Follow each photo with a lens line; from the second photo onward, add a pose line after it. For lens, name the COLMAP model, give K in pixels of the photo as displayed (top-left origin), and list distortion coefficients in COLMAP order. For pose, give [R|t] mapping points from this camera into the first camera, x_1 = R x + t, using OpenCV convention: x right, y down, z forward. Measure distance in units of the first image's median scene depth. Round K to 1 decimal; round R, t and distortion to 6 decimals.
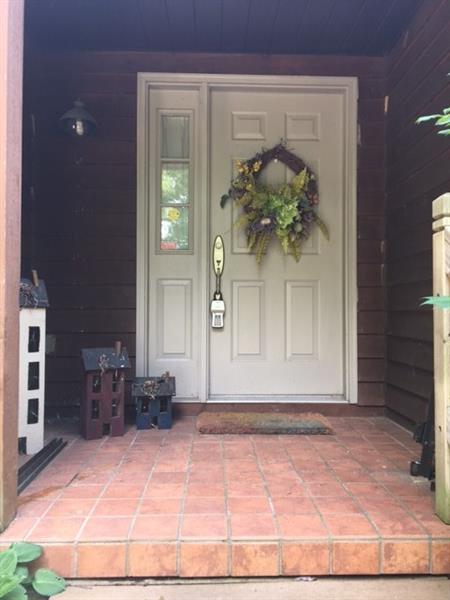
lens RADIAL K [[508.0, 0, 225.3], [0, 508.0, 301.2], [0, 0, 1]] dist [0.058980, 0.014636]
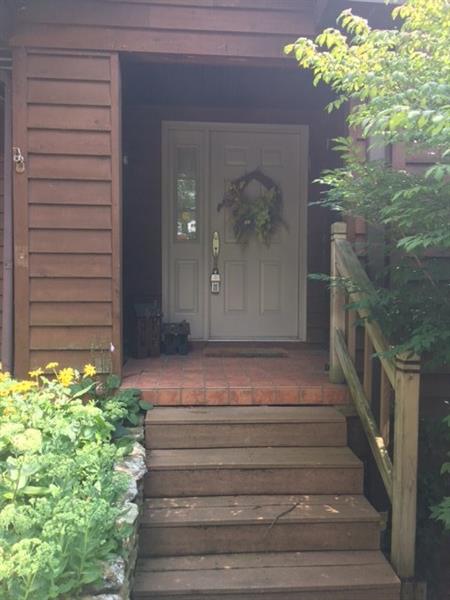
lens RADIAL K [[508.0, 0, 225.2], [0, 508.0, 298.8], [0, 0, 1]] dist [0.058980, 0.014636]
pose [[0.999449, 0.000136, 0.033195, -0.036615], [-0.001811, 0.998727, 0.050410, -0.005022], [-0.033146, -0.050442, 0.998177, -0.517110]]
